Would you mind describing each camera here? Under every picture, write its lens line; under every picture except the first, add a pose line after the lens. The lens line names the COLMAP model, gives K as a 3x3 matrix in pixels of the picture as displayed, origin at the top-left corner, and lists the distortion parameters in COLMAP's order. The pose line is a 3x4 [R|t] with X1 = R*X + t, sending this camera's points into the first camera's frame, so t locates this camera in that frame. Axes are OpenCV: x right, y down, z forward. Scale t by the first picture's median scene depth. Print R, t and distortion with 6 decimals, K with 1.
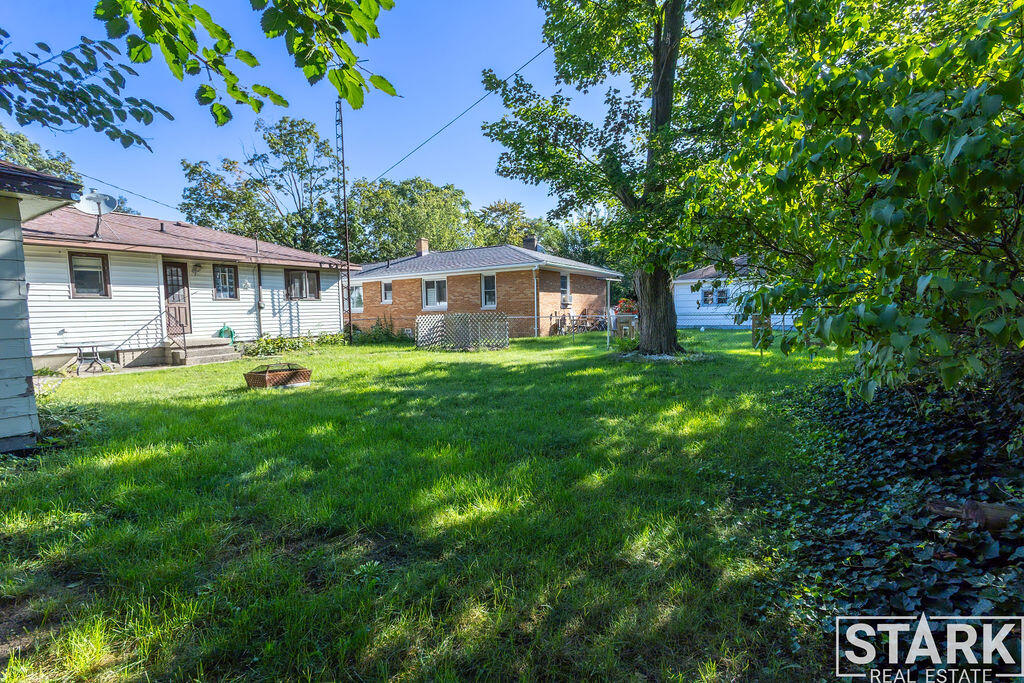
lens RADIAL K [[471.4, 0, 508.9], [0, 471.4, 339.0], [0, 0, 1]] dist [0.013597, -0.004006]
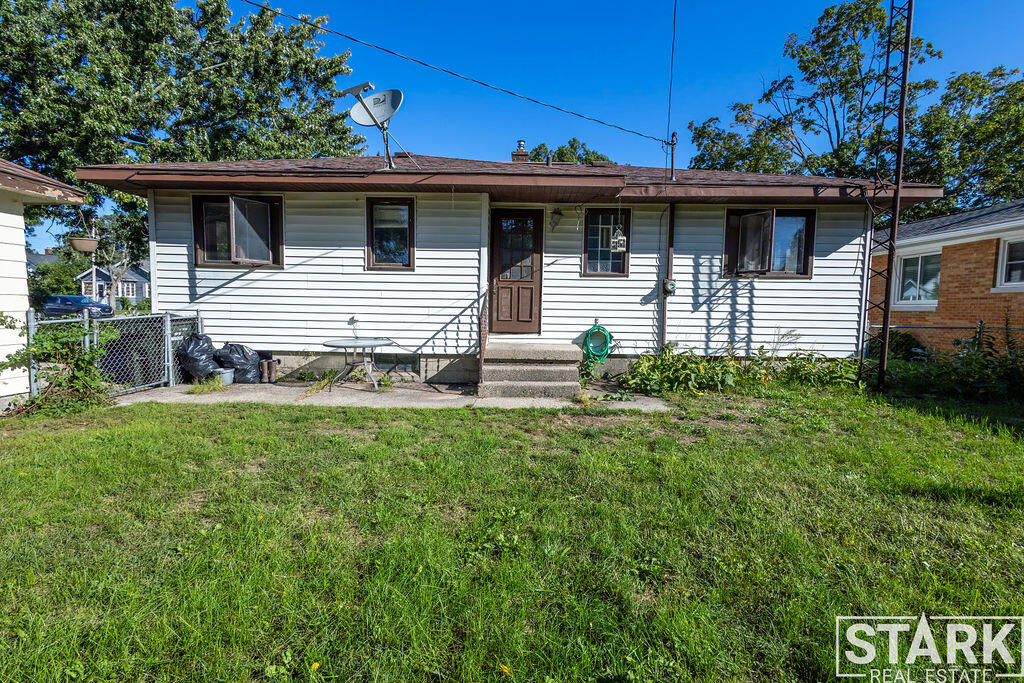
lens RADIAL K [[471.4, 0, 514.4], [0, 471.4, 336.7], [0, 0, 1]] dist [0.013597, -0.004006]
pose [[0.510684, 0.087664, -0.855288, -0.179660], [-0.081506, 0.995244, 0.053343, -0.032760], [0.855896, 0.042470, 0.515400, 0.610092]]
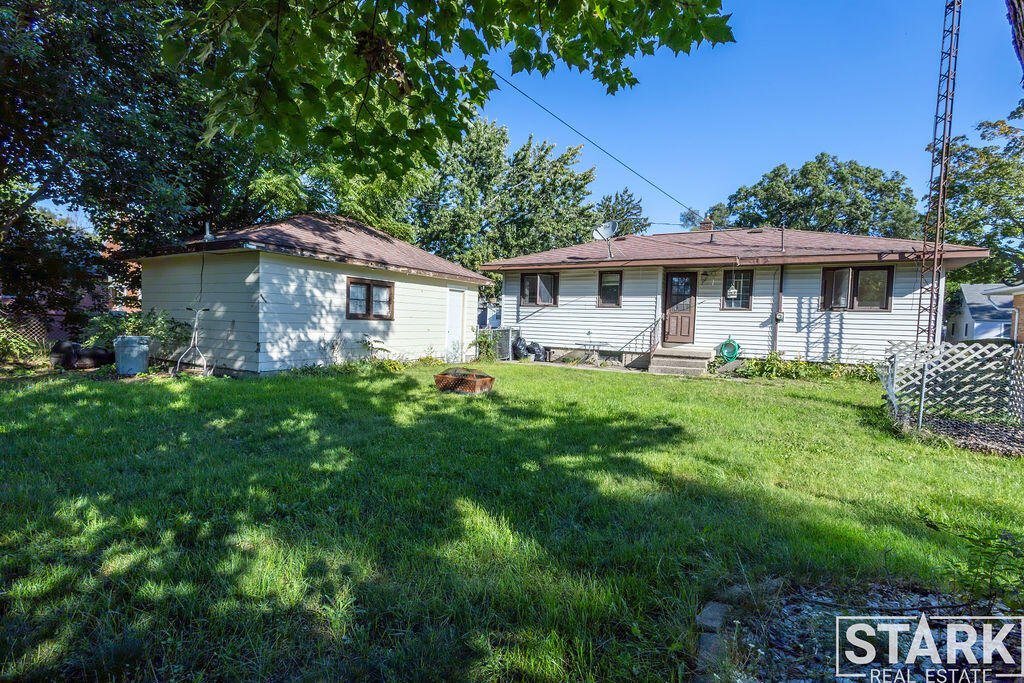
lens RADIAL K [[471.4, 0, 511.4], [0, 471.4, 342.8], [0, 0, 1]] dist [0.013597, -0.004006]
pose [[0.041332, 0.071458, -0.996587, 0.255339], [-0.093946, 0.993298, 0.067326, -0.039398], [0.994719, 0.090843, 0.047768, 0.518799]]
